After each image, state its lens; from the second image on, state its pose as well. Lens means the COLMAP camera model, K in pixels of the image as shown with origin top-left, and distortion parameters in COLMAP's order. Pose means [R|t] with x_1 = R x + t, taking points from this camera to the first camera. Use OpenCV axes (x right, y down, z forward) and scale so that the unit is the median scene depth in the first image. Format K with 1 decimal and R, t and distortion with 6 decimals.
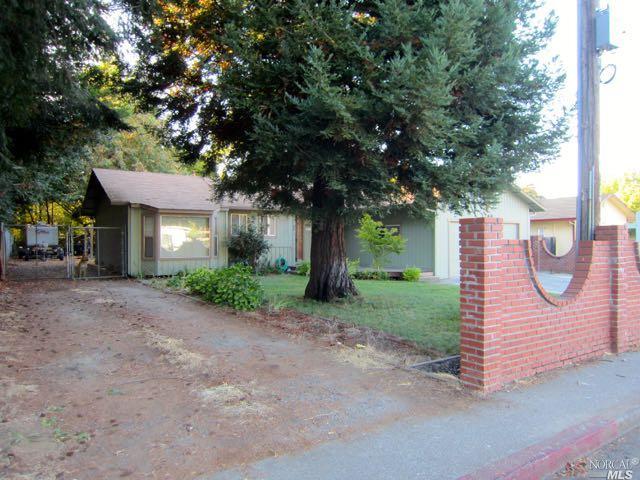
lens RADIAL K [[458.4, 0, 320.0], [0, 458.4, 240.0], [0, 0, 1]] dist [-0.046340, 0.030479]
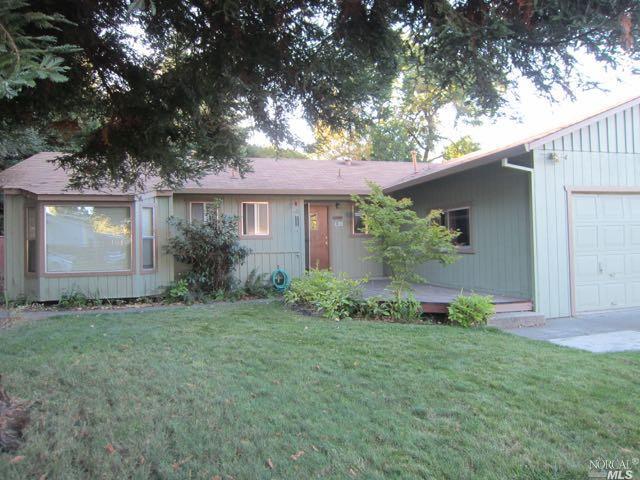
lens RADIAL K [[458.4, 0, 320.0], [0, 458.4, 240.0], [0, 0, 1]] dist [-0.046340, 0.030479]
pose [[0.945694, -0.022374, -0.324287, 0.205586], [0.018508, 0.999716, -0.015000, 0.009860], [0.324531, 0.008184, 0.945840, 0.521743]]
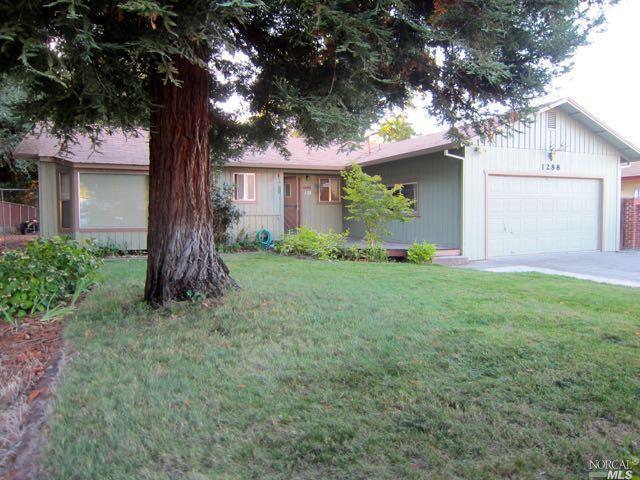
lens RADIAL K [[458.4, 0, 320.0], [0, 458.4, 240.0], [0, 0, 1]] dist [-0.046340, 0.030479]
pose [[0.985797, 0.004984, -0.167867, 0.164928], [0.003751, 0.998657, 0.051677, 0.020739], [0.167899, -0.051573, 0.984454, 0.318646]]
